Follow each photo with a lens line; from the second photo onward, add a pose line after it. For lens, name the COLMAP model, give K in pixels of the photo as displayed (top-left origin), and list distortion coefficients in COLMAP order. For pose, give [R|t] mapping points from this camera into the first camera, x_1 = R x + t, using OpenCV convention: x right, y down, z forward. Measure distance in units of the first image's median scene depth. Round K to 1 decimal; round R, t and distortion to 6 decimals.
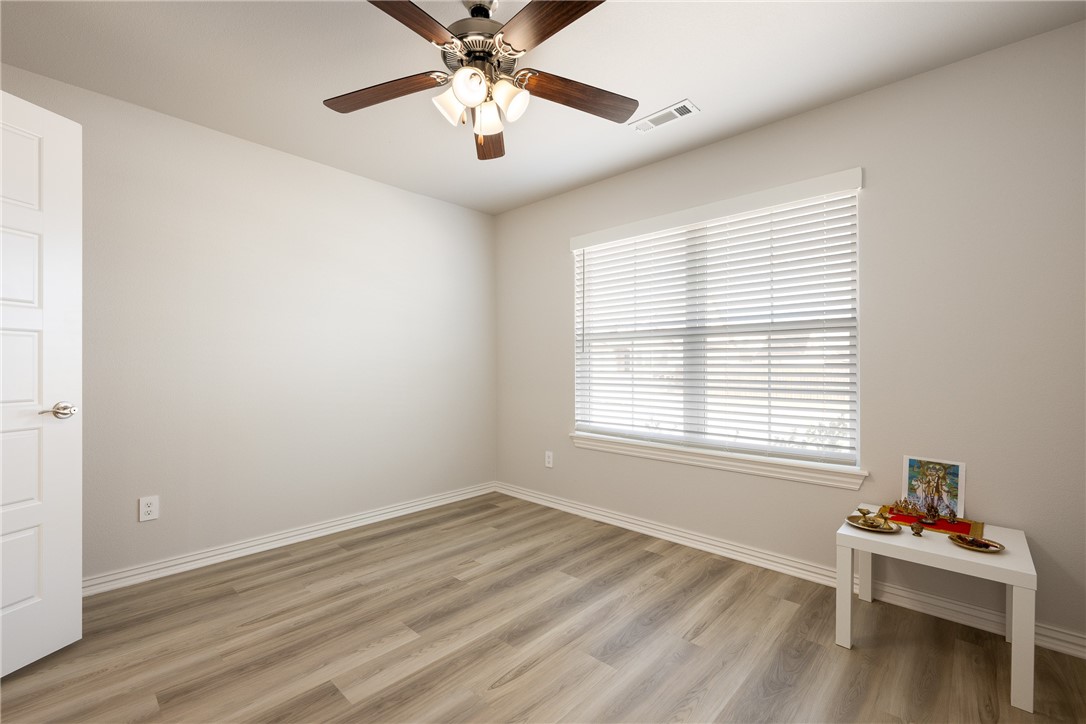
lens RADIAL K [[453.0, 0, 511.5], [0, 453.0, 368.0], [0, 0, 1]] dist [-0.010468, 0.001035]
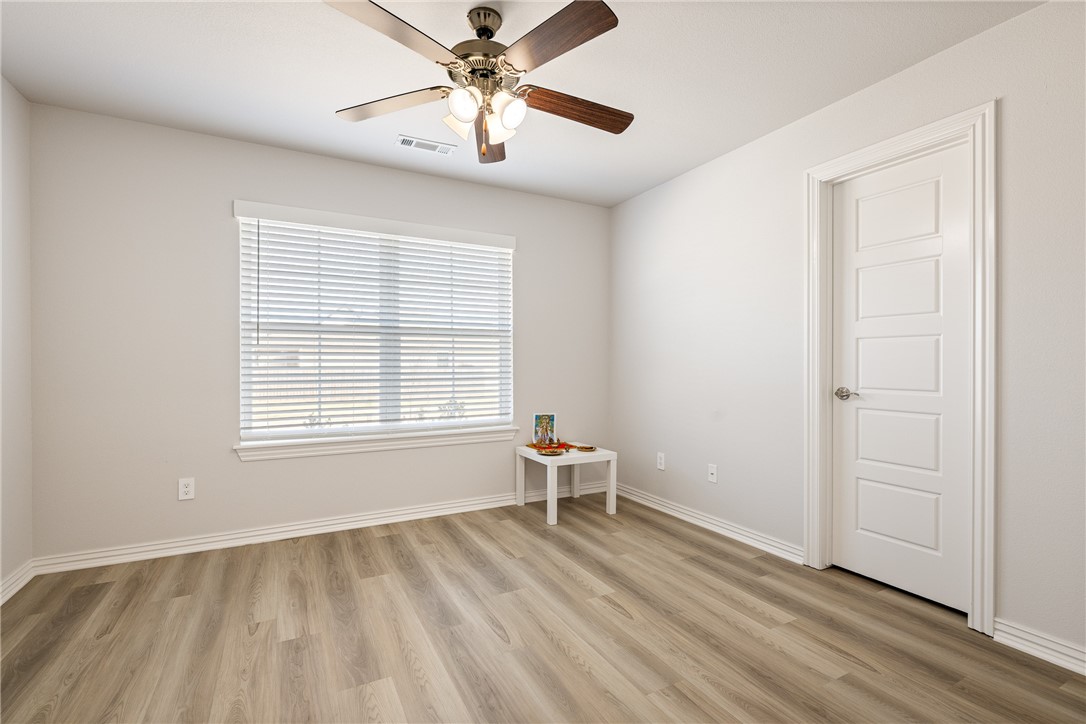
lens RADIAL K [[484.8, 0, 539.0], [0, 484.8, 362.3], [0, 0, 1]] dist [-0.007390, -0.000425]
pose [[0.318626, -0.002249, 0.947878, -0.721965], [0.002925, 0.999995, 0.001390, -0.002559], [-0.947876, 0.002330, 0.318631, 0.323196]]
